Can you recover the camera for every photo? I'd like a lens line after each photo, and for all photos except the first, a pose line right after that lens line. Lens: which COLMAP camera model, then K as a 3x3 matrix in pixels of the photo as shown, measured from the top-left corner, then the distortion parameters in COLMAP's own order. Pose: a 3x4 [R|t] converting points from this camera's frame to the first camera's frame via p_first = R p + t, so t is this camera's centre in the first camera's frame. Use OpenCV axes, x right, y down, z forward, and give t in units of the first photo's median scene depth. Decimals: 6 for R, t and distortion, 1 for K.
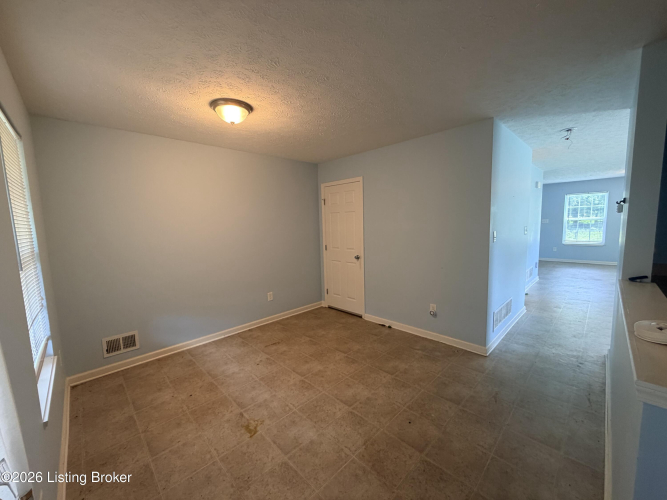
lens RADIAL K [[266.1, 0, 335.0], [0, 266.1, 250.7], [0, 0, 1]] dist [0.001306, -0.000654]
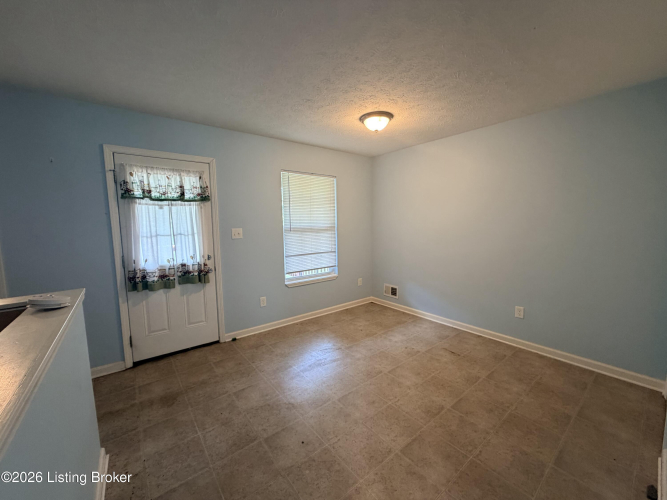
lens RADIAL K [[266.1, 0, 330.6], [0, 266.1, 250.4], [0, 0, 1]] dist [0.001306, -0.000654]
pose [[-0.111294, 0.138992, -0.984020, 0.677138], [-0.090781, 0.984609, 0.149343, -0.076300], [0.989633, 0.105951, -0.096963, 0.716338]]
